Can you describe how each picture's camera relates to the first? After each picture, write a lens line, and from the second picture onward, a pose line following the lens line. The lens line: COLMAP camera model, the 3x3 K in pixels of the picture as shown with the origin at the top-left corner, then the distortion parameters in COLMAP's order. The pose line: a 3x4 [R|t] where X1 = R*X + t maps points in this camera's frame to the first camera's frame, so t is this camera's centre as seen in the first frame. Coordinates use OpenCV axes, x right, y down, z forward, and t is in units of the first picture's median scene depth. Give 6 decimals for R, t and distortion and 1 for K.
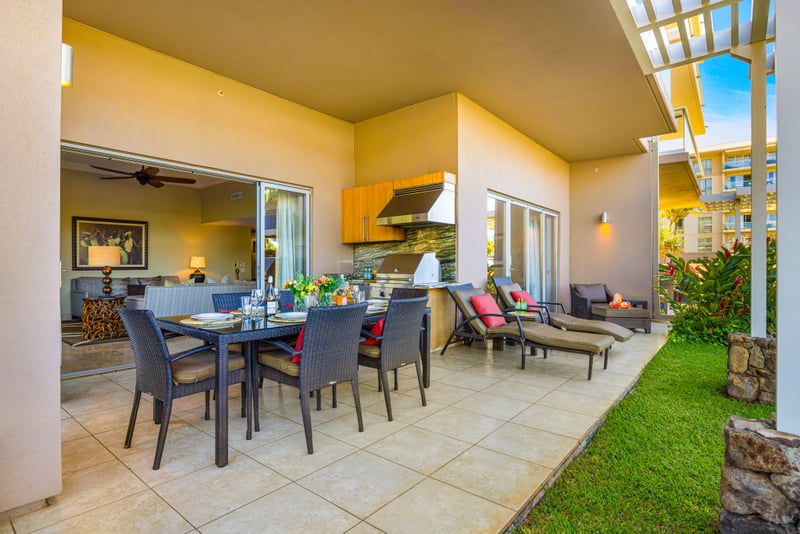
lens RADIAL K [[405.7, 0, 400.0], [0, 405.7, 267.0], [0, 0, 1]] dist [-0.002709, -0.000578]
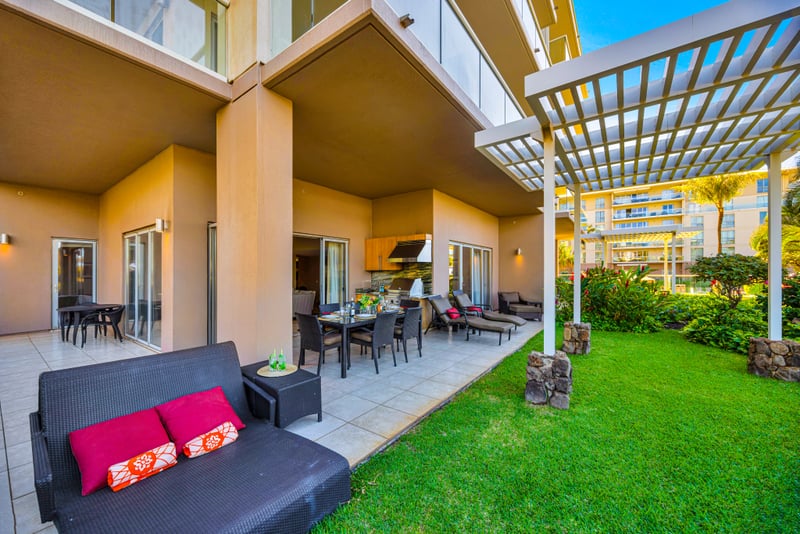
lens RADIAL K [[305.5, 0, 398.5], [0, 305.5, 270.1], [0, 0, 1]] dist [-0.000713, -0.000186]
pose [[0.998689, -0.000449, 0.051192, -0.082643], [0.000772, 0.999980, -0.006295, -0.063003], [-0.051188, 0.006327, 0.998669, -0.358614]]
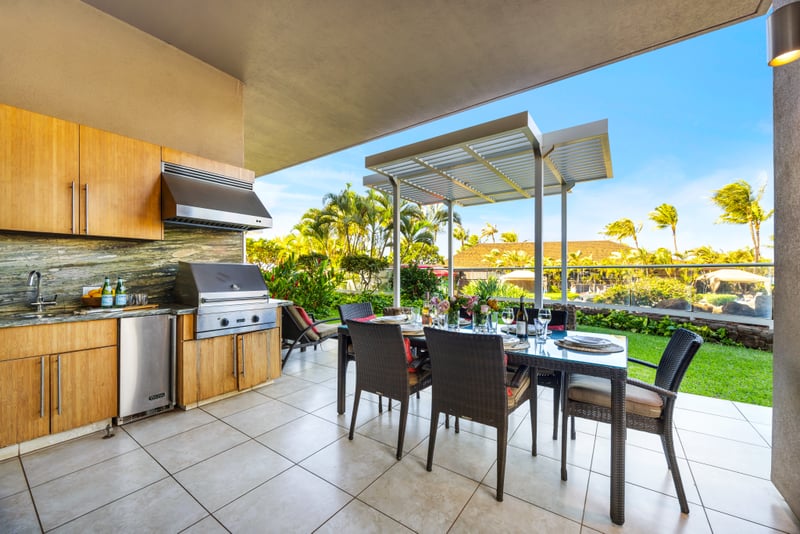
lens RADIAL K [[313.2, 0, 406.5], [0, 313.2, 272.4], [0, 0, 1]] dist [0.000595, -0.000254]
pose [[-0.082860, -0.001415, 0.996560, -0.583930], [-0.003840, 0.999992, 0.001101, -0.019122], [-0.996554, -0.003736, -0.082865, 0.717202]]
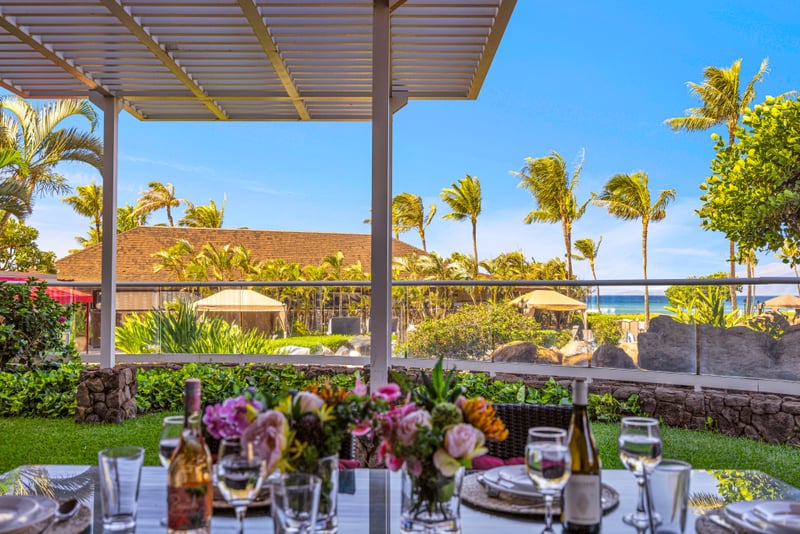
lens RADIAL K [[681.6, 0, 400.0], [0, 681.6, 267.0], [0, 0, 1]] dist [0.005571, 0.000410]
pose [[-0.638743, 0.027474, 0.768929, -0.345737], [-0.007133, 0.999108, -0.041623, -0.019019], [-0.769387, -0.032071, -0.637978, 0.741922]]
